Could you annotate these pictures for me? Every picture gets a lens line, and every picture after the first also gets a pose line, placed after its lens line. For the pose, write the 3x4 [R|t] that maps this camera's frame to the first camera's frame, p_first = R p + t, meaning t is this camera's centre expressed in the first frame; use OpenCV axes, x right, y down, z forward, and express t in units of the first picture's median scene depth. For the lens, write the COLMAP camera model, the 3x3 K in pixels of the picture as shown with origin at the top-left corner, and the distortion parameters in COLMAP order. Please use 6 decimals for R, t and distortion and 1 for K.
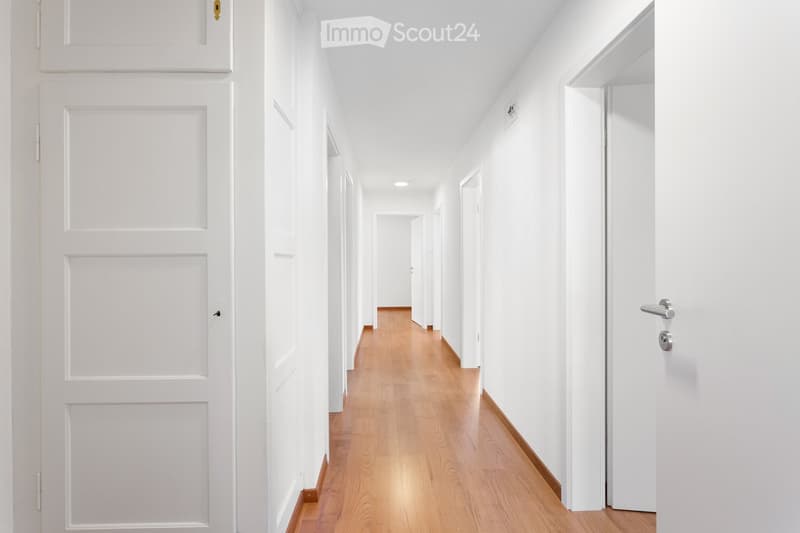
lens RADIAL K [[395.1, 0, 400.6], [0, 395.1, 263.7], [0, 0, 1]] dist [-0.000861, 0.007992]
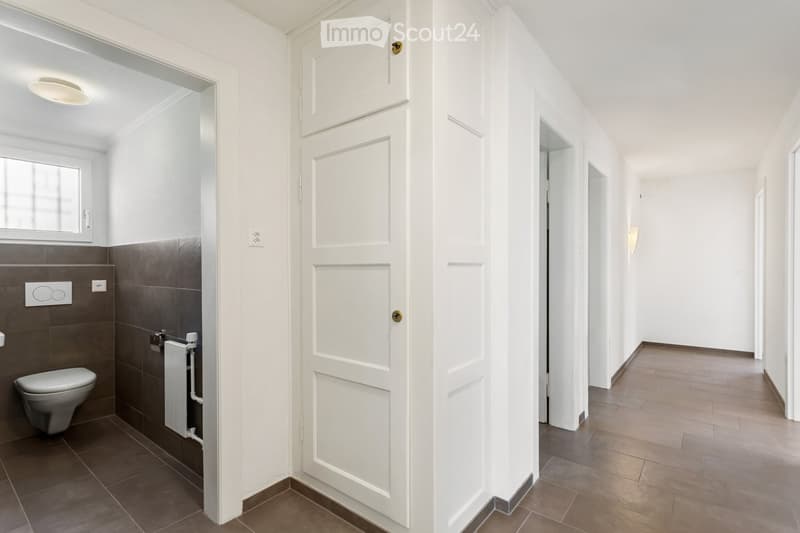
lens RADIAL K [[395.1, 0, 402.2], [0, 395.1, 267.7], [0, 0, 1]] dist [-0.000861, 0.007992]
pose [[0.770640, 0.007560, -0.637225, 0.273444], [-0.002990, 0.999962, 0.008249, -0.023291], [0.637263, -0.004452, 0.770633, 0.127158]]
